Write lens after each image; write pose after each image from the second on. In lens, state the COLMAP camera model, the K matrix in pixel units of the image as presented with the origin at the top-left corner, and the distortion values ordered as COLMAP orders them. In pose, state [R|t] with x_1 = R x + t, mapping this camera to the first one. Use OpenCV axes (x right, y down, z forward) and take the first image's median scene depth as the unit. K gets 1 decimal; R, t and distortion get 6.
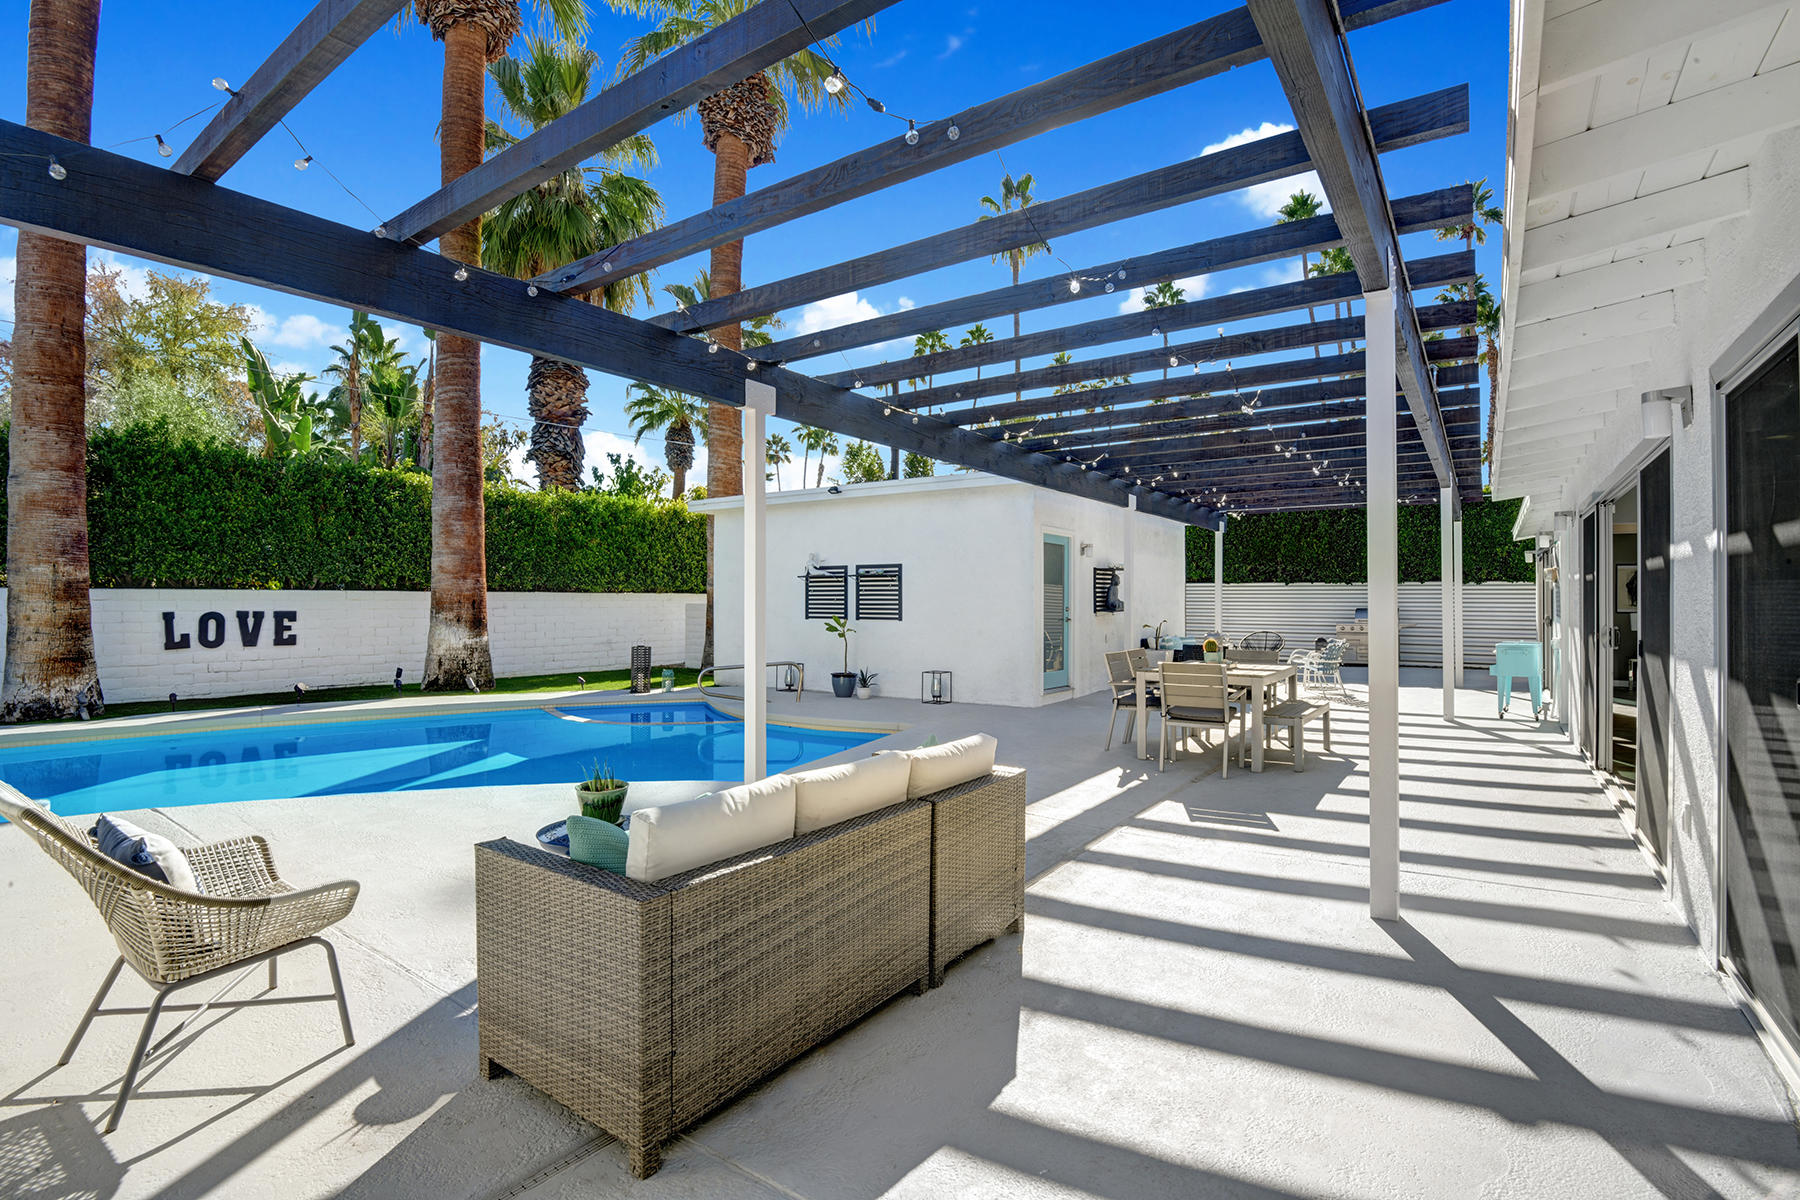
lens RADIAL K [[847.7, 0, 903.5], [0, 847.7, 602.0], [0, 0, 1]] dist [-0.036252, -0.001934]
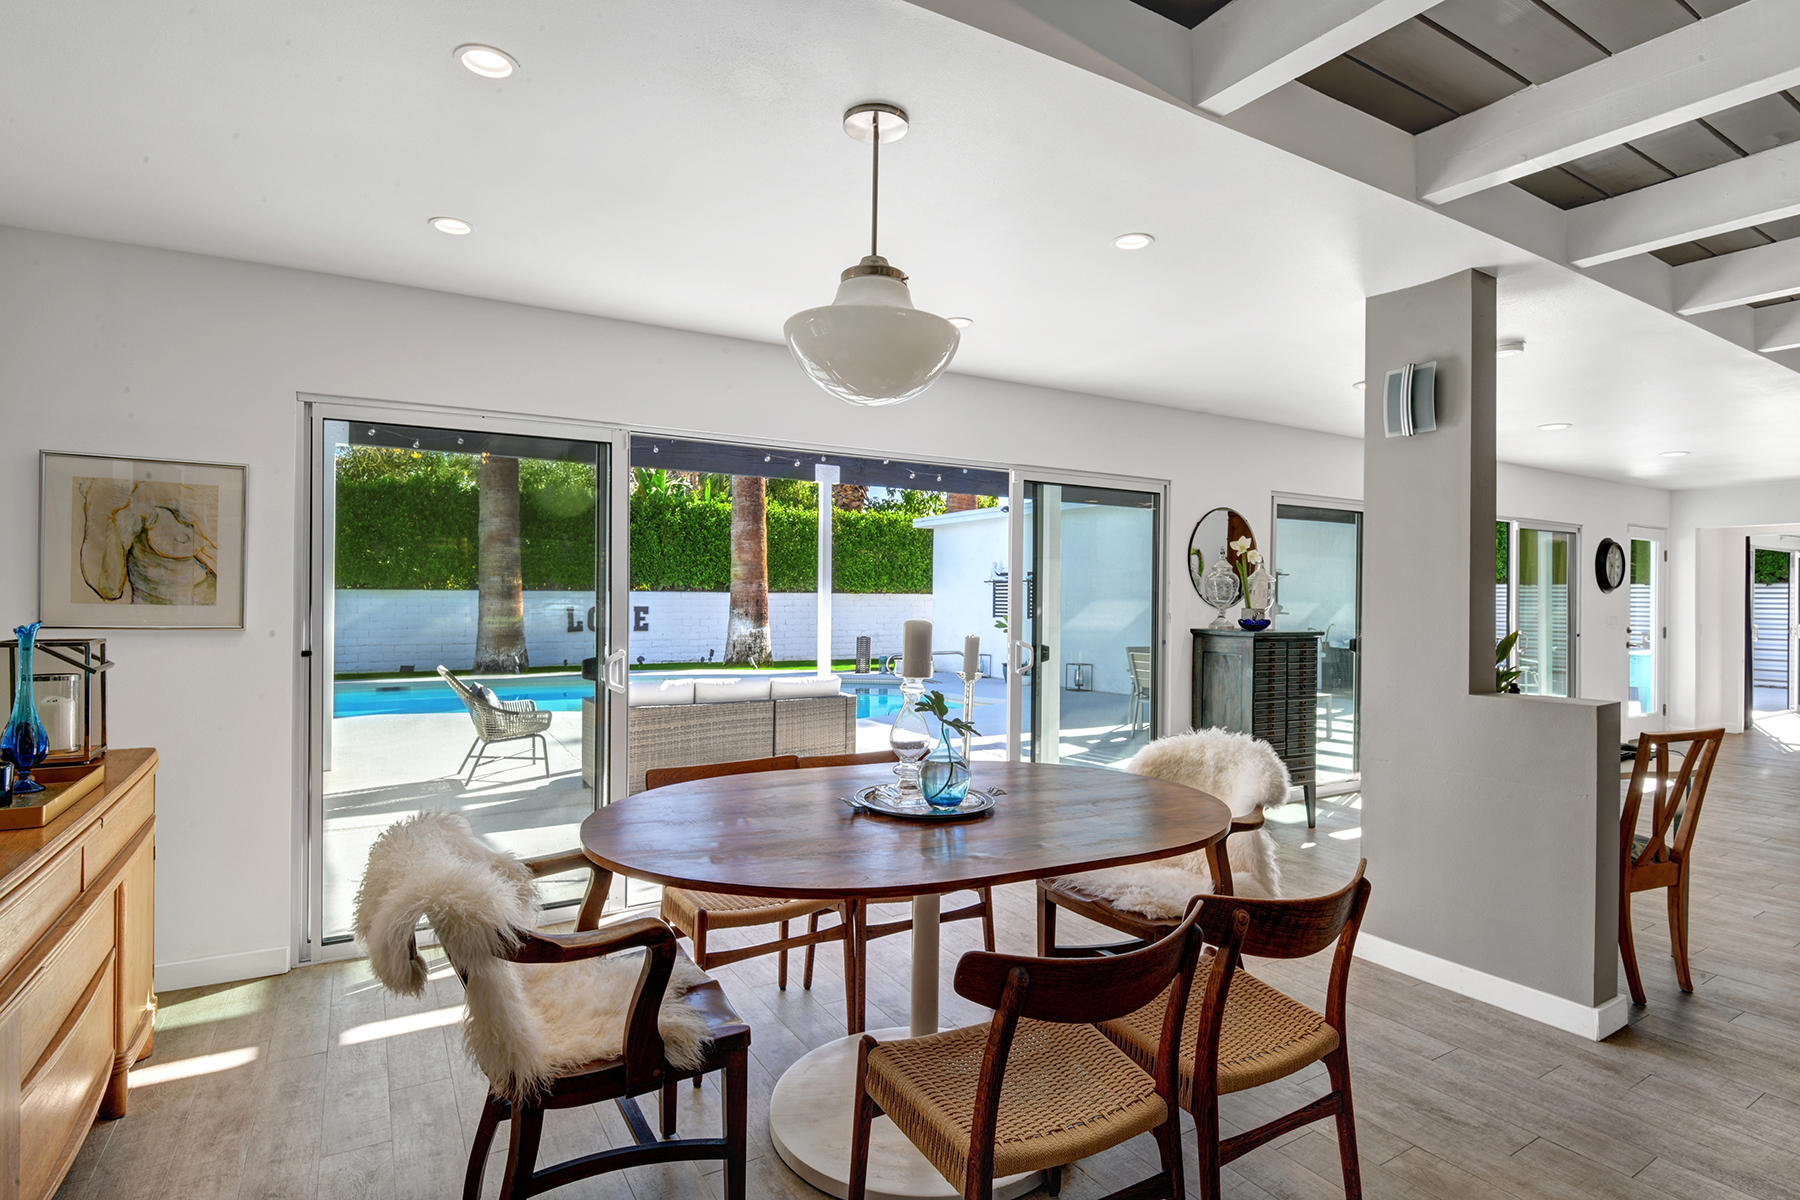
lens RADIAL K [[920.1, 0, 898.6], [0, 920.1, 602.8], [0, 0, 1]] dist [0.003333, 0.000135]
pose [[0.907905, 0.008515, -0.419090, 0.312459], [-0.007179, 0.999963, 0.004765, -0.005769], [0.419115, -0.001318, 0.907932, -0.235573]]
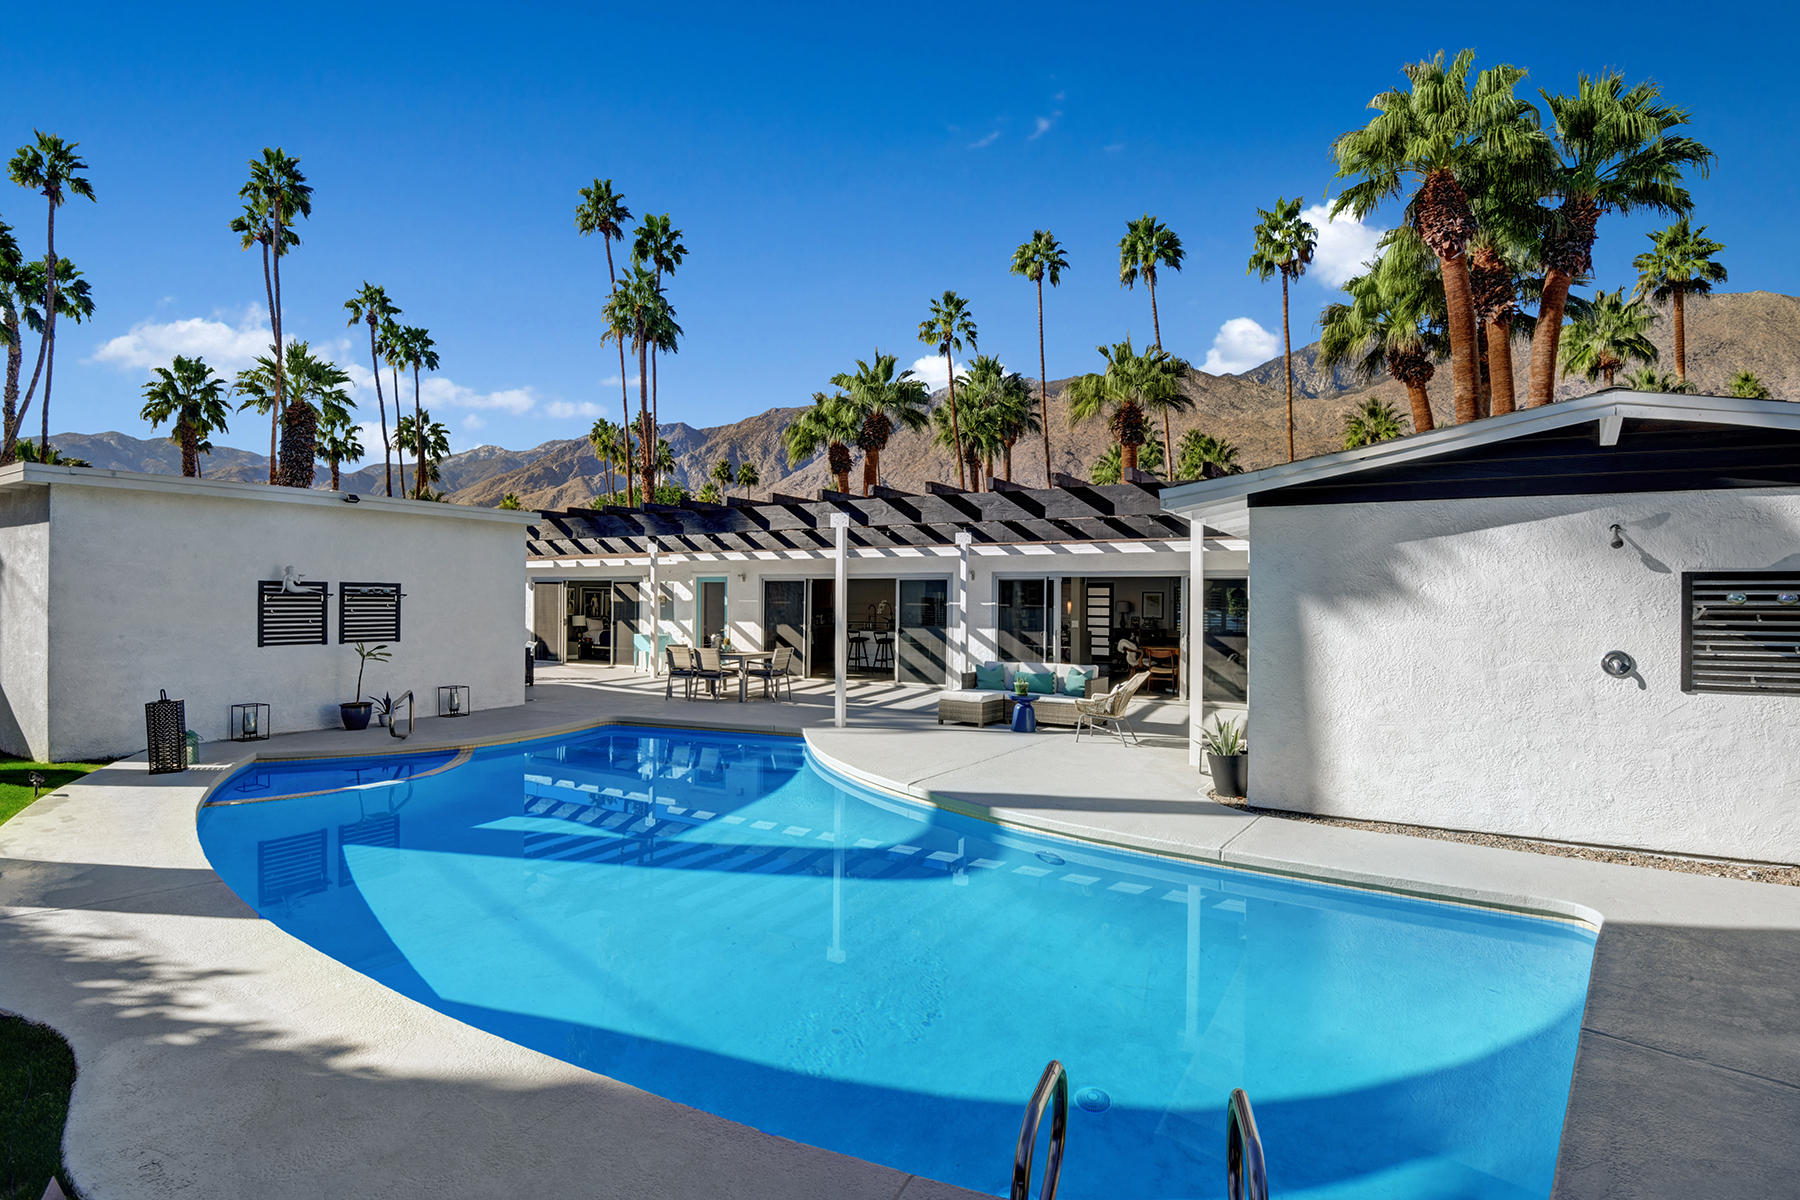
lens RADIAL K [[884.0, 0, 900.9], [0, 884.0, 599.5], [0, 0, 1]] dist [-0.045524, 0.000729]
pose [[-0.073501, 0.004339, 0.997286, -0.989106], [-0.004168, 0.999980, -0.004658, -0.022744], [-0.997286, -0.004499, -0.073481, 0.466352]]
